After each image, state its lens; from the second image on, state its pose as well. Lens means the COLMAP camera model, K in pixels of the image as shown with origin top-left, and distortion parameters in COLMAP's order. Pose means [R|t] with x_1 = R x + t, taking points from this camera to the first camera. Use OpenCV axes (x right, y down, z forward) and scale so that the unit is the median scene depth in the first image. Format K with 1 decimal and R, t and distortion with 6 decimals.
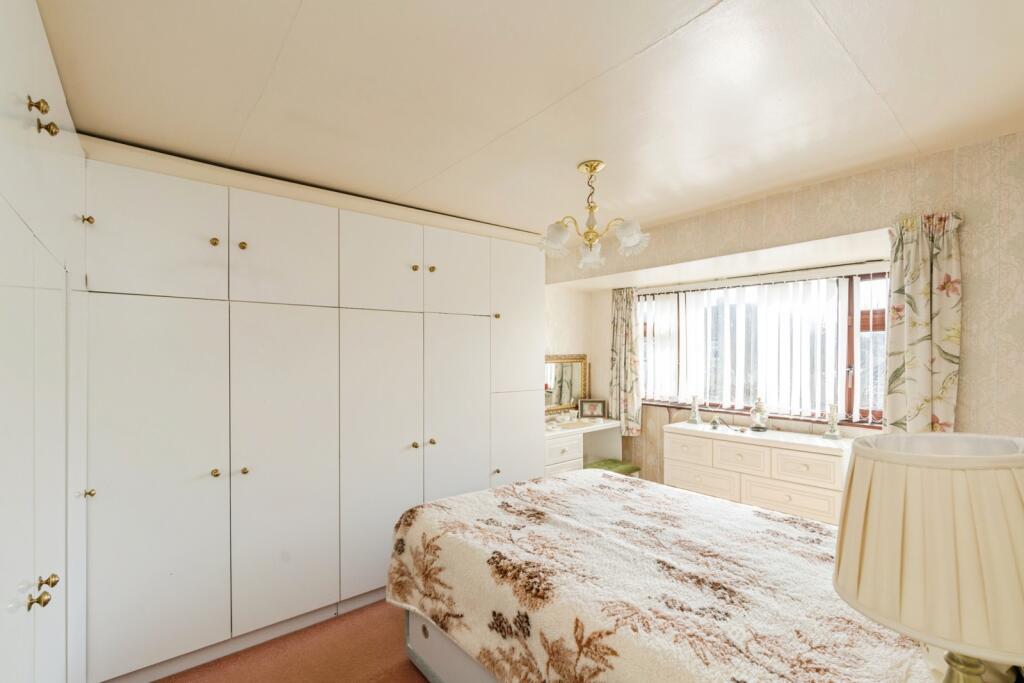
lens RADIAL K [[442.0, 0, 514.3], [0, 442.0, 354.6], [0, 0, 1]] dist [-0.000887, -0.000115]
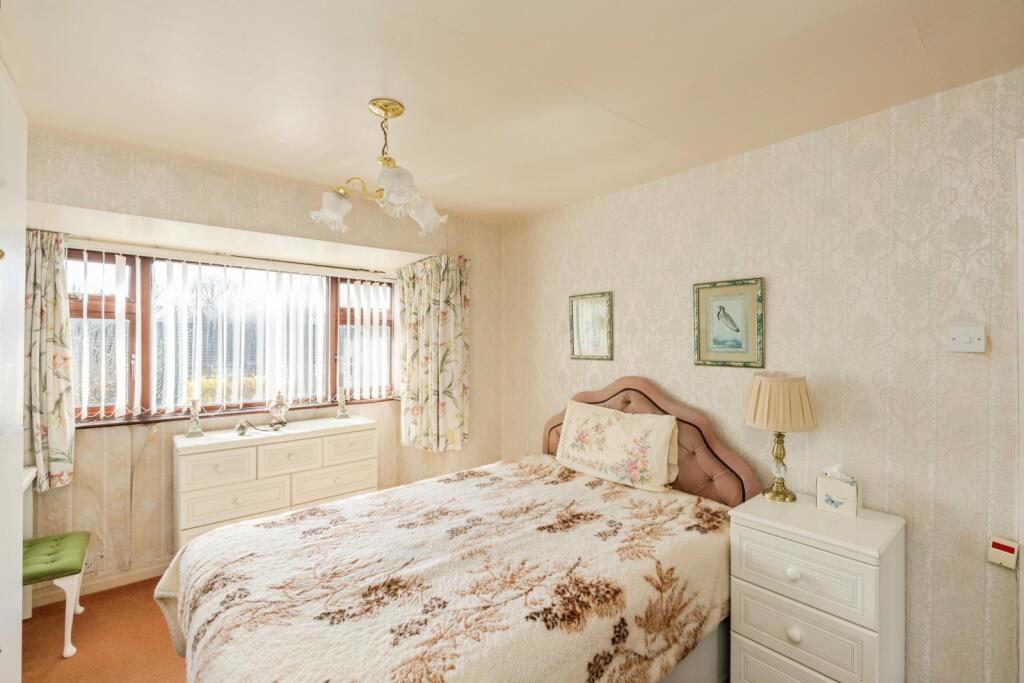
lens RADIAL K [[452.0, 0, 493.1], [0, 452.0, 336.9], [0, 0, 1]] dist [-0.008285, -0.000159]
pose [[0.017636, 0.009073, 0.999803, -0.645506], [0.004012, 0.999950, -0.009145, -0.012266], [-0.999836, 0.004172, 0.017599, 0.844247]]
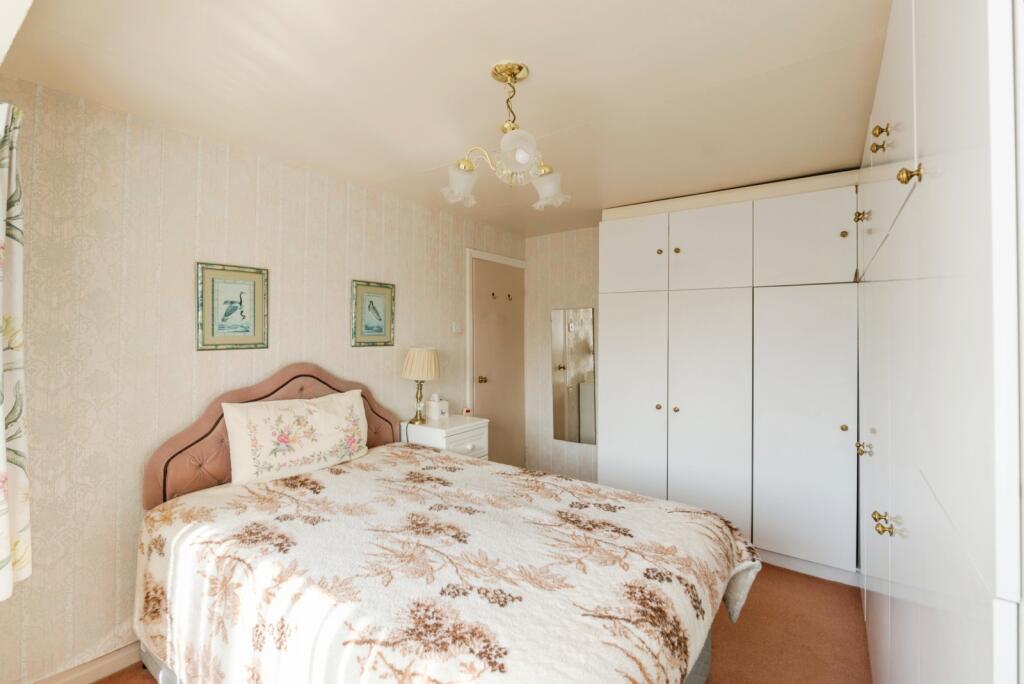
lens RADIAL K [[456.2, 0, 511.8], [0, 456.2, 327.9], [0, 0, 1]] dist [-0.003758, -0.000348]
pose [[-0.962242, 0.000997, -0.272194, 0.394438], [0.002990, 0.999972, -0.006905, 0.004032], [0.272180, -0.007458, -0.962217, 1.818615]]
